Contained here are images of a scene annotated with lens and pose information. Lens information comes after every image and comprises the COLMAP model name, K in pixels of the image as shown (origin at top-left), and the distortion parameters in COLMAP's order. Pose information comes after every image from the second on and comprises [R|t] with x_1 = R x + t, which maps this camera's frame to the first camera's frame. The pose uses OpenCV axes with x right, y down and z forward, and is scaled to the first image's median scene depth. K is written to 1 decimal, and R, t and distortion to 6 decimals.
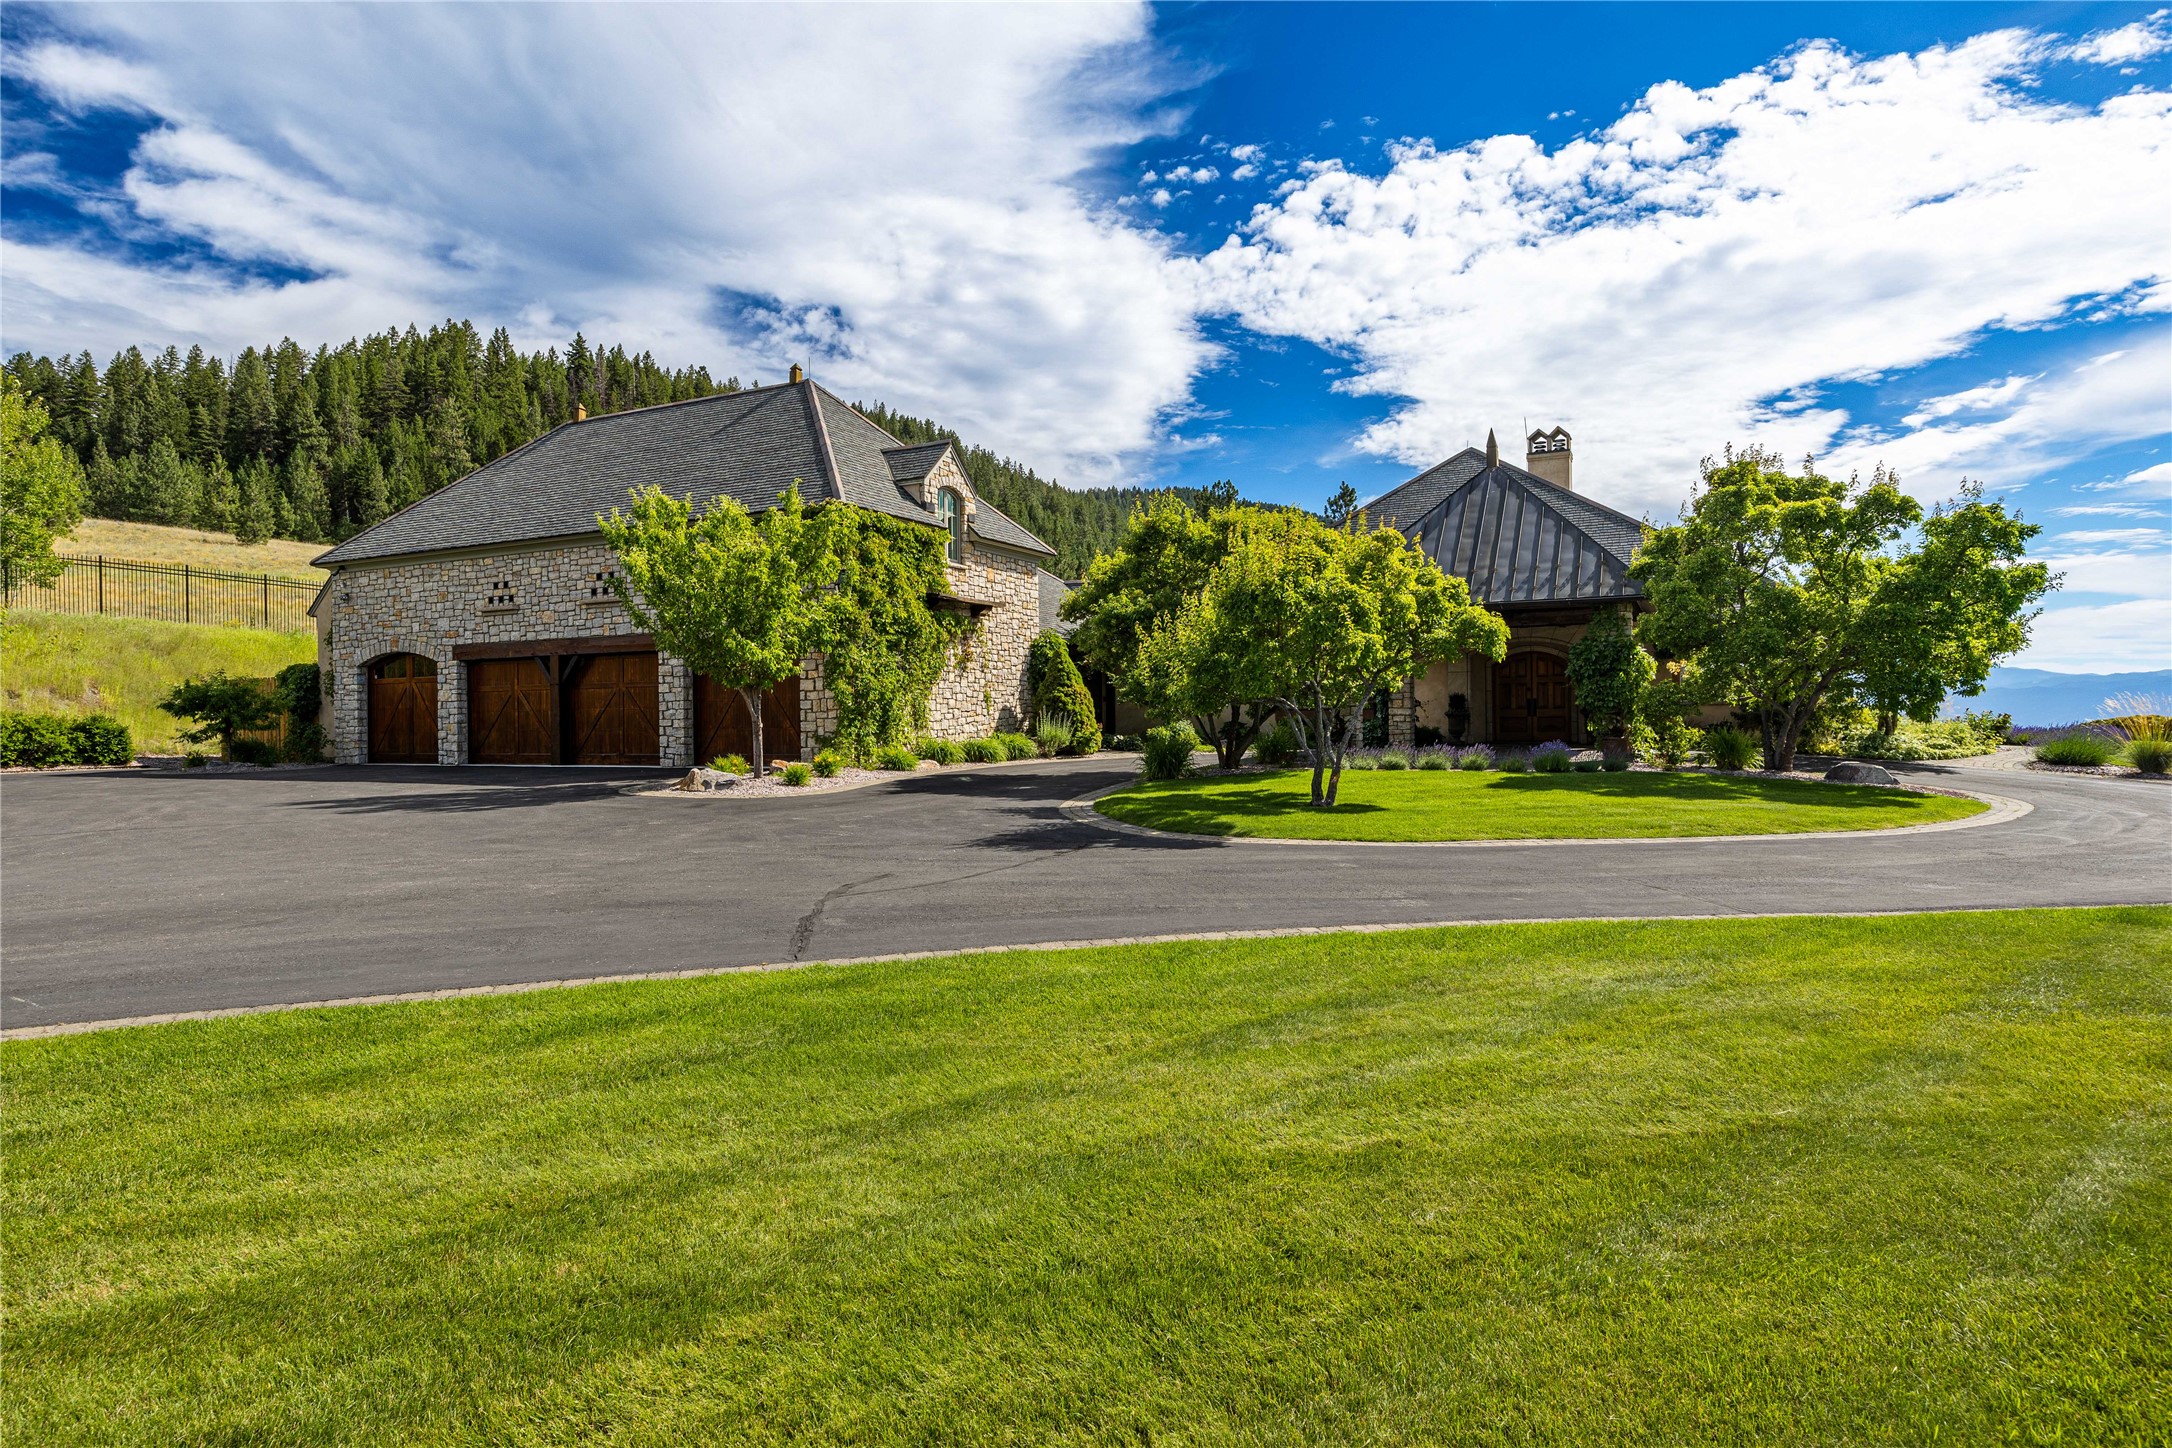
lens RADIAL K [[1250.6, 0, 1086.0], [0, 1250.6, 724.0], [0, 0, 1]] dist [0.004017, -0.000289]
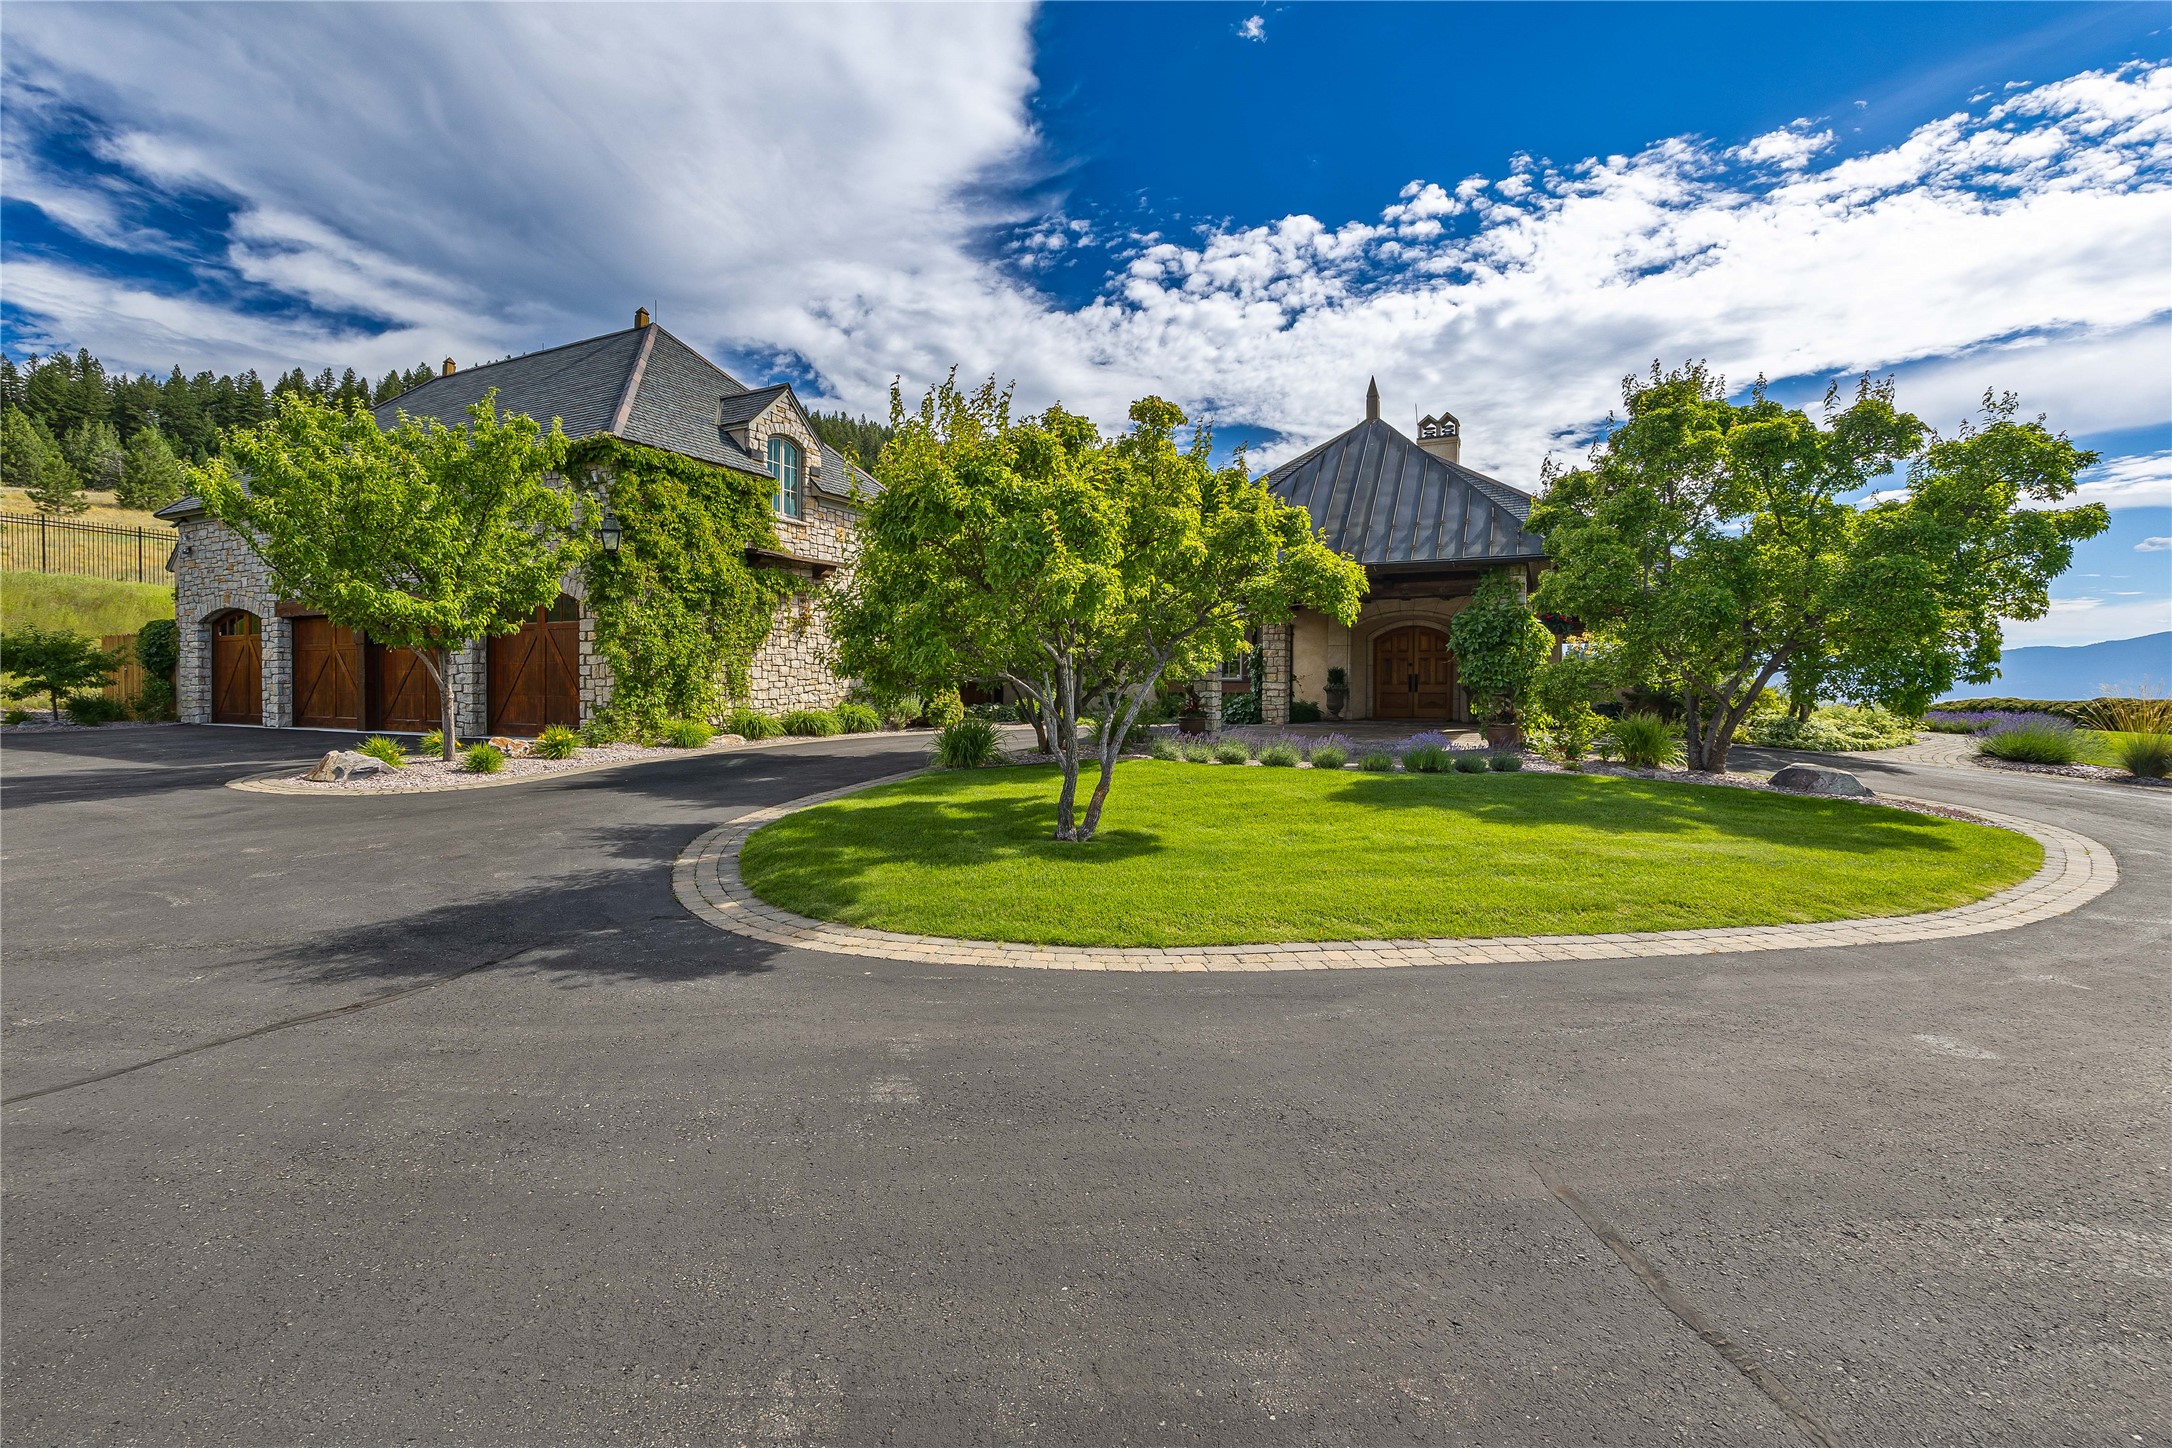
lens RADIAL K [[986.9, 0, 1079.2], [0, 986.9, 711.1], [0, 0, 1]] dist [0.000092, 0.000489]
pose [[0.999868, 0.014466, 0.007459, 0.108694], [-0.014654, 0.999561, 0.025739, -0.008844], [-0.007083, -0.025844, 0.999641, 0.278473]]
